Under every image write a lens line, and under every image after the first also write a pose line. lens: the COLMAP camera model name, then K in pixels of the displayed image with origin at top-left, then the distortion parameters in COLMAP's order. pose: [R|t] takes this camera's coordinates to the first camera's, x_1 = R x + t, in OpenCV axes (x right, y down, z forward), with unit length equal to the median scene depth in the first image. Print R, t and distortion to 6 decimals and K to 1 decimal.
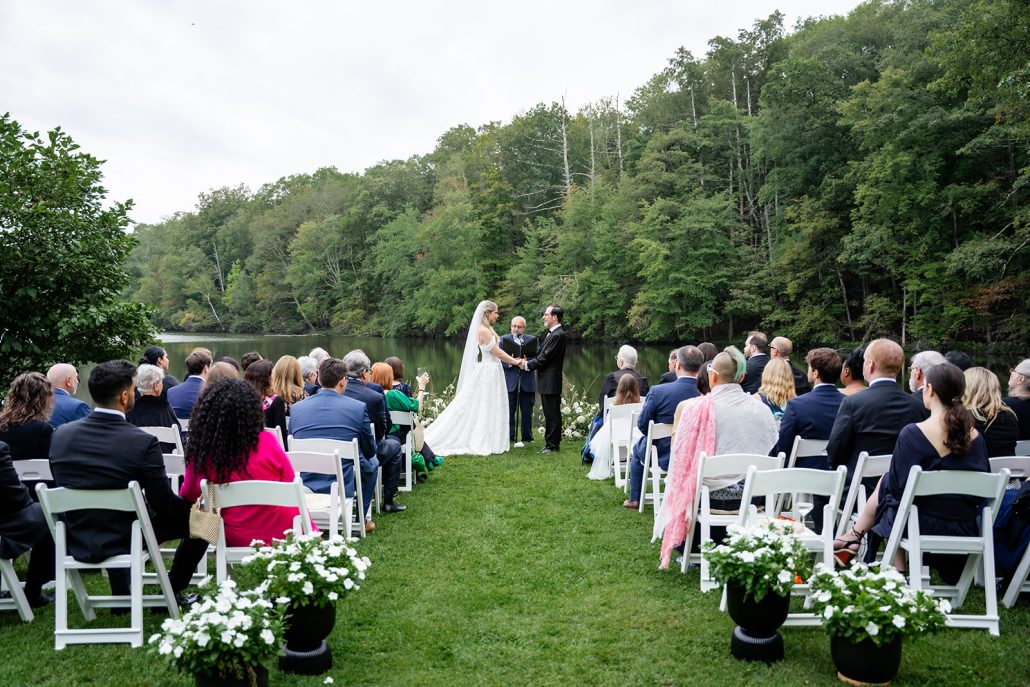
lens RADIAL K [[3022.6, 0, 515.0], [0, 3022.6, 343.5], [0, 0, 1]] dist [-0.401538, 0.404986]
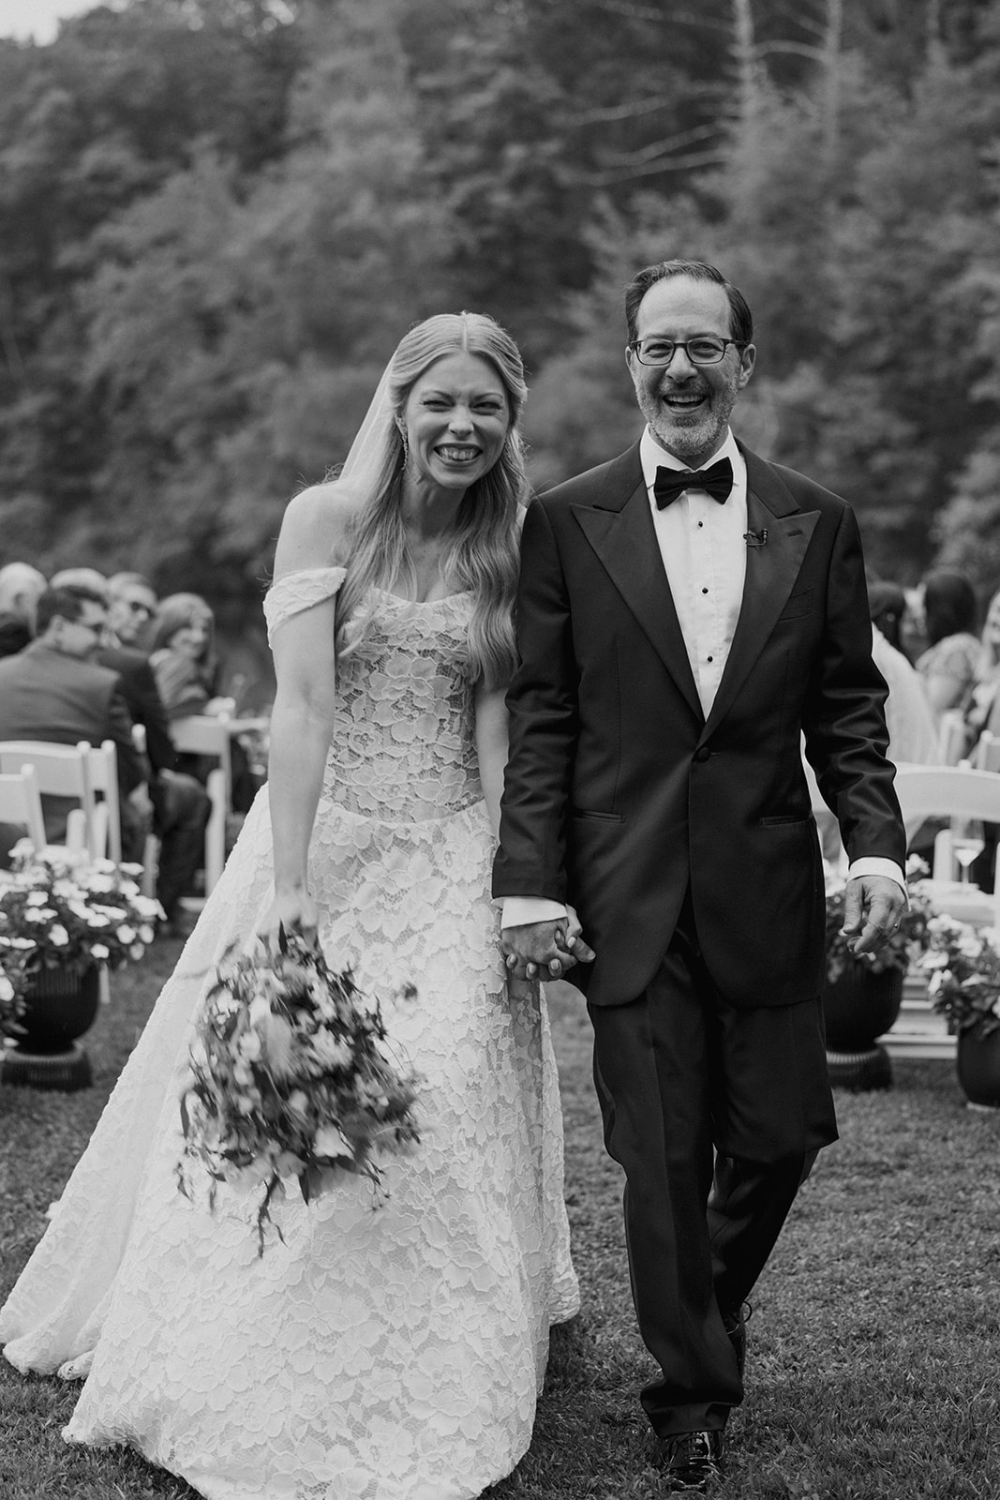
lens RADIAL K [[4401.9, 0, 500.0], [0, 4401.9, 750.0], [0, 0, 1]] dist [-0.401538, 0.404986]
pose [[0.999607, 0.013784, 0.024428, -0.015900], [-0.015096, 0.998408, 0.054349, -0.010494], [-0.023640, -0.054696, 0.998223, 0.571040]]
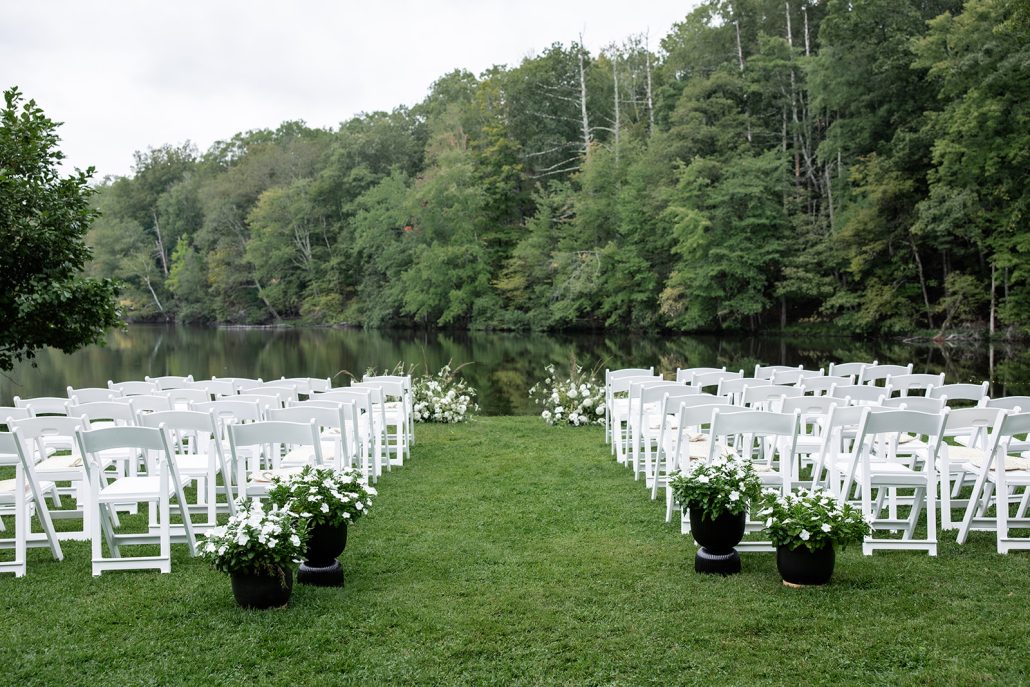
lens RADIAL K [[2345.7, 0, 579.9], [0, 2345.7, 346.2], [0, 0, 1]] dist [0.055729, -0.803512]
pose [[0.999354, -0.006652, 0.035331, -0.007479], [0.005779, 0.999677, 0.024758, -0.012503], [-0.035484, -0.024537, 0.999069, 0.355742]]
